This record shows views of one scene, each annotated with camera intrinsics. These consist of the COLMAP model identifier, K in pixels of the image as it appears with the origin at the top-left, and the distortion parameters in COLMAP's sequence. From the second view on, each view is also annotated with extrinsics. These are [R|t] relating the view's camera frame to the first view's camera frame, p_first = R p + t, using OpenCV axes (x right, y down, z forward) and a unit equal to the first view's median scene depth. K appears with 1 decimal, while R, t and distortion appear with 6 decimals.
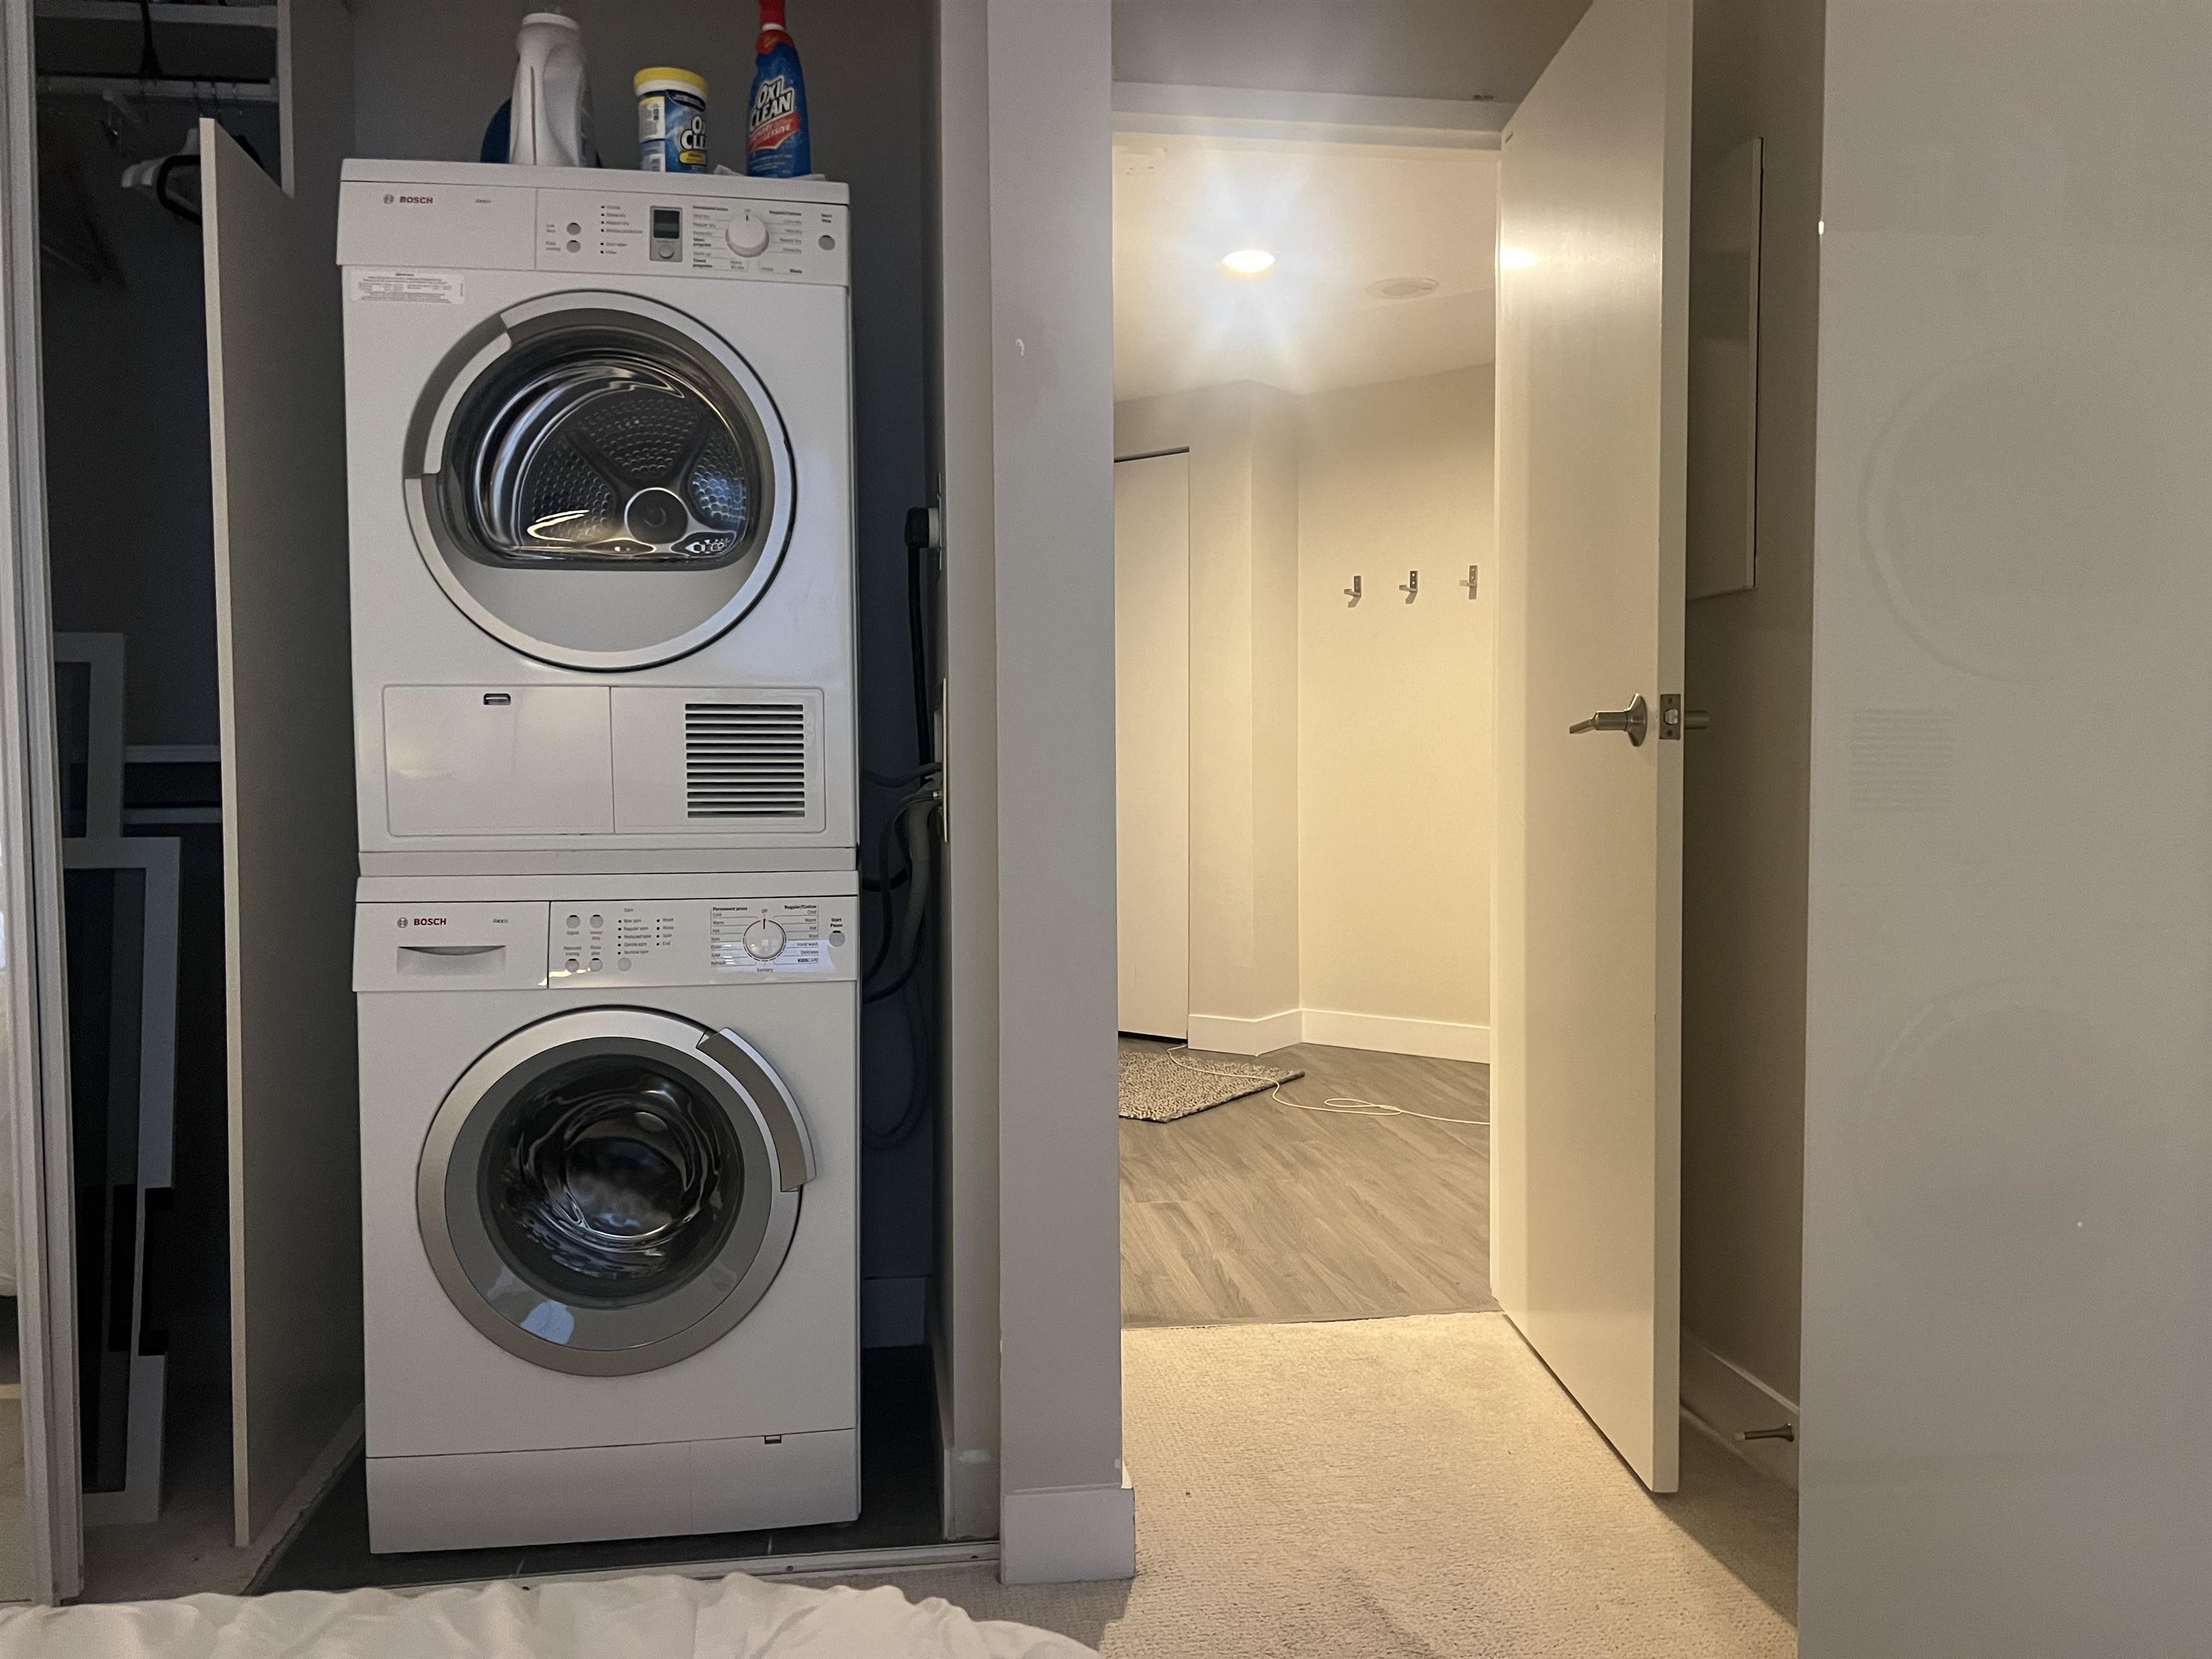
lens RADIAL K [[1670.2, 0, 1109.3], [0, 1670.2, 827.9], [0, 0, 1]] dist [0.030293, -0.003652]
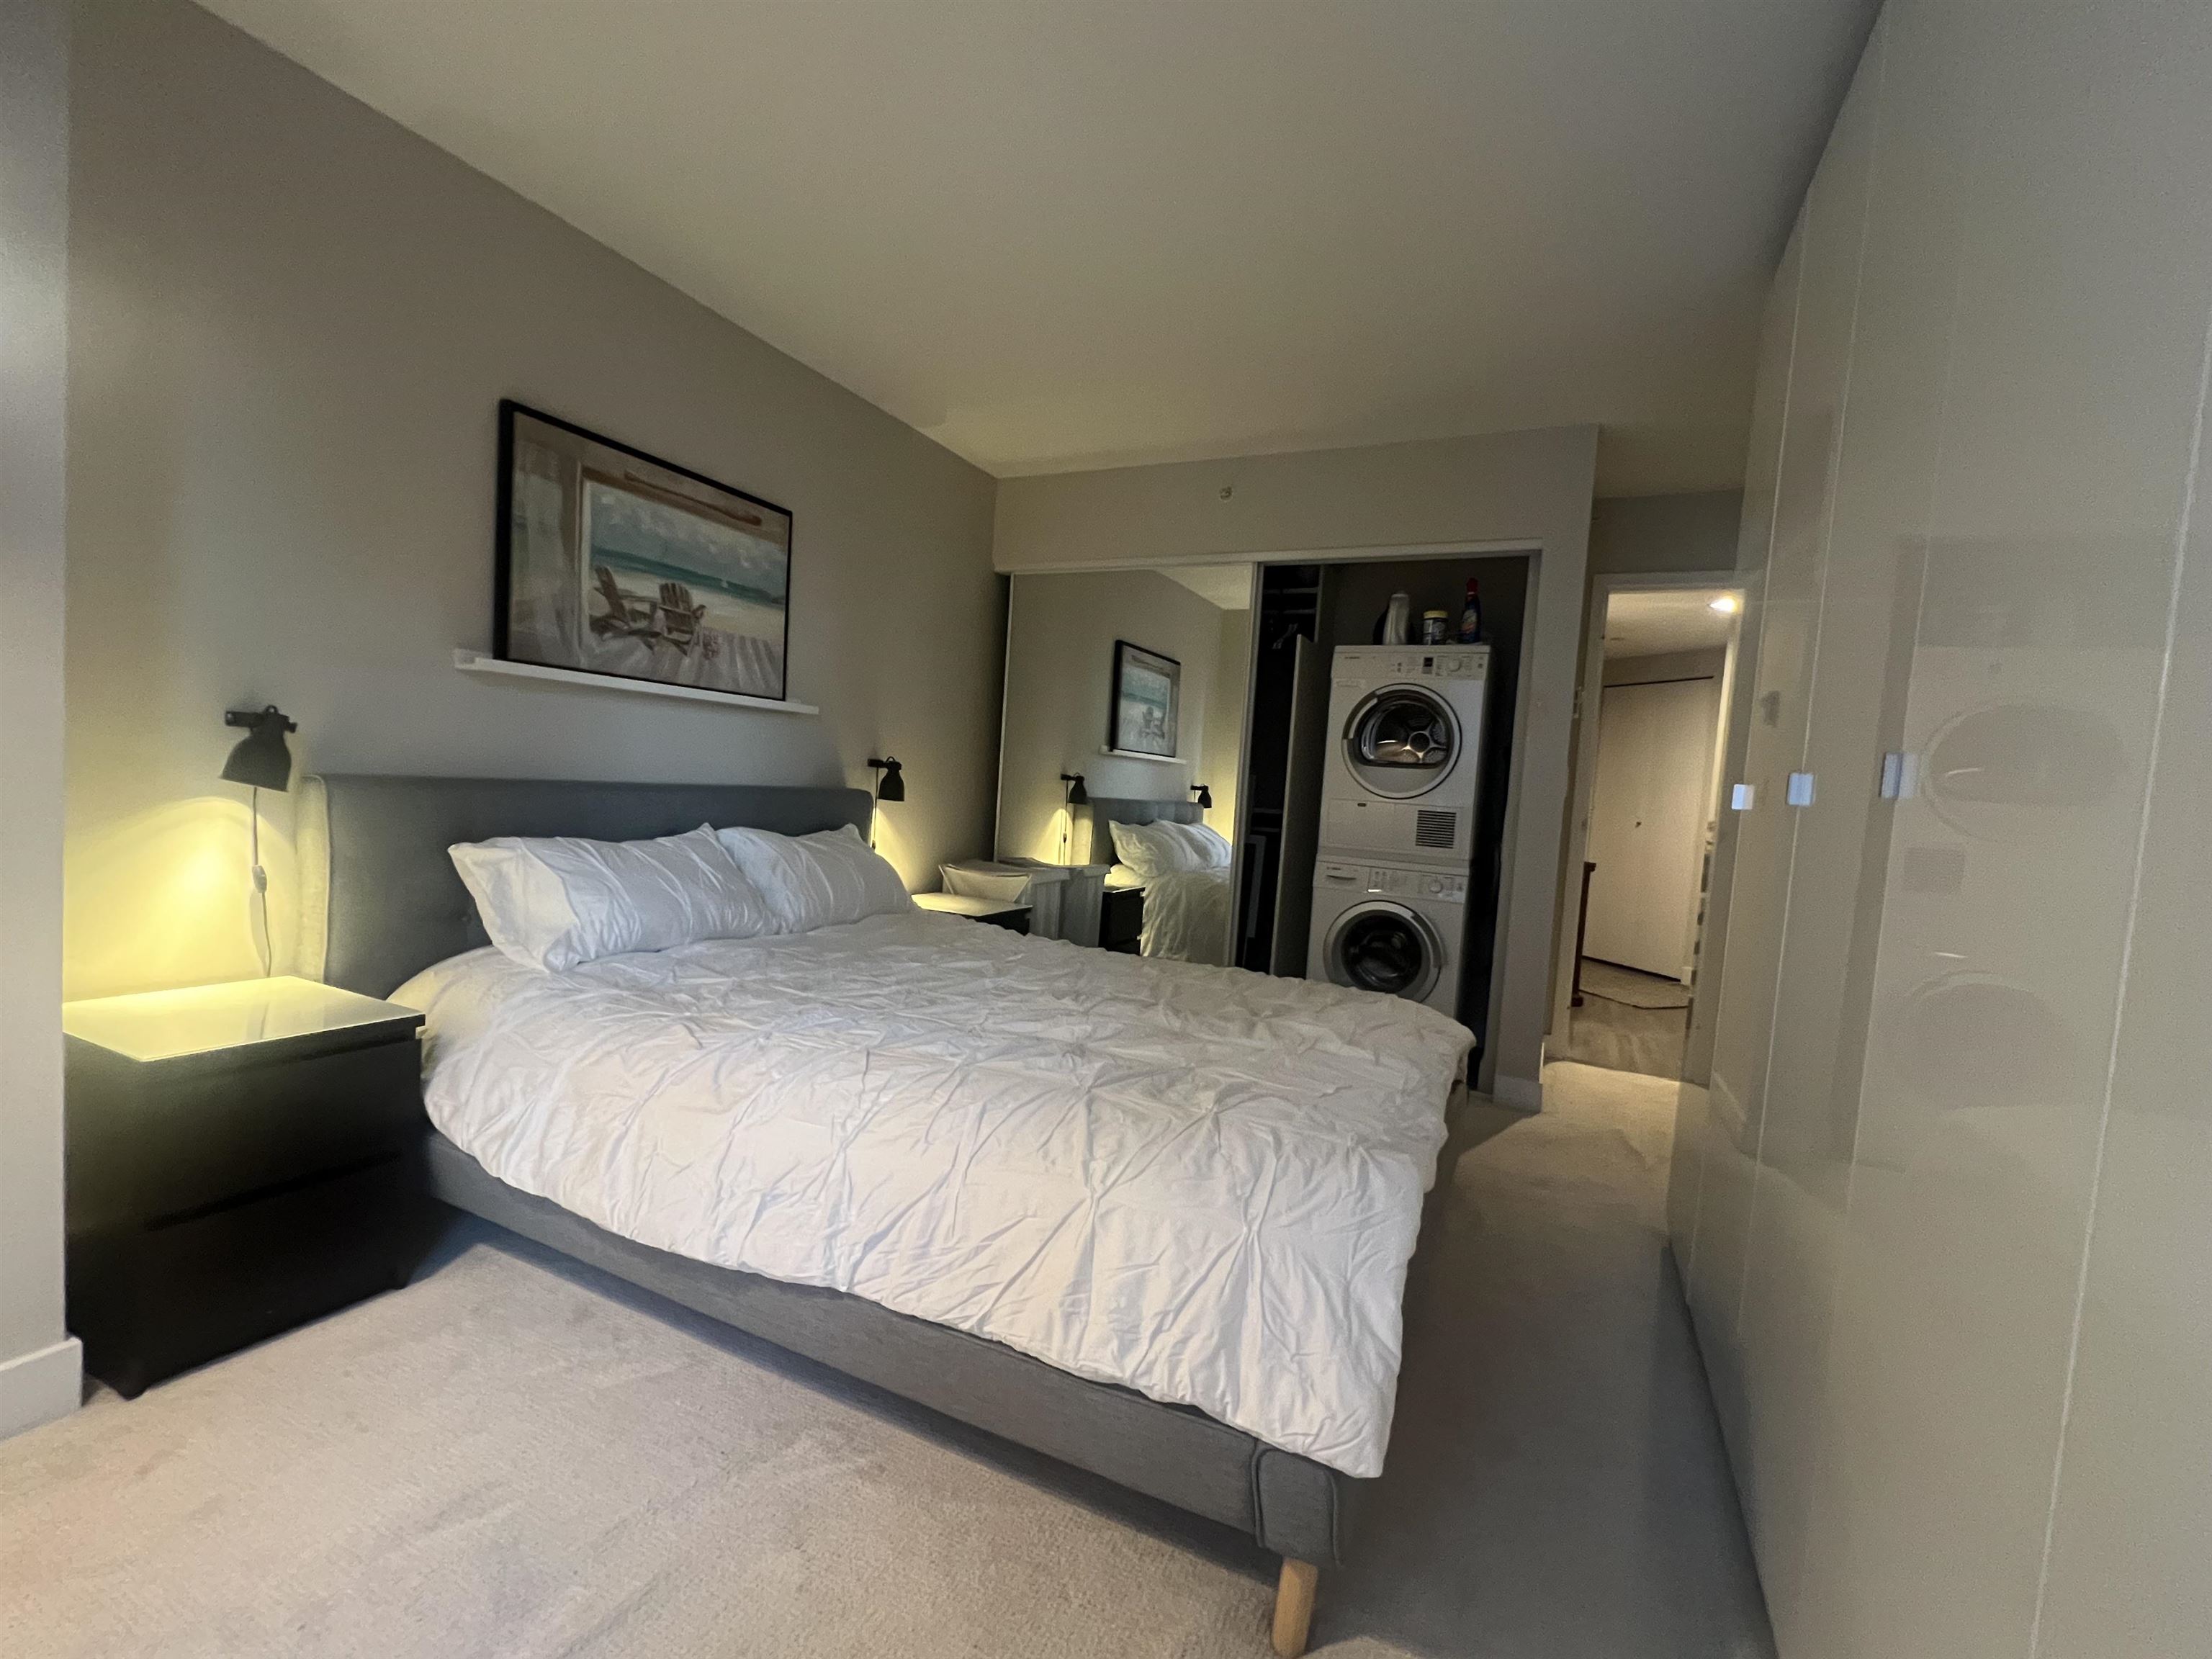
lens RADIAL K [[897.5, 0, 1116.2], [0, 897.5, 833.9], [0, 0, 1]] dist [-0.000632, -0.000014]
pose [[0.820763, 0.093527, -0.563561, 0.240932], [-0.096607, 0.995023, 0.024434, -0.015237], [0.563042, 0.034389, 0.825713, -0.733278]]
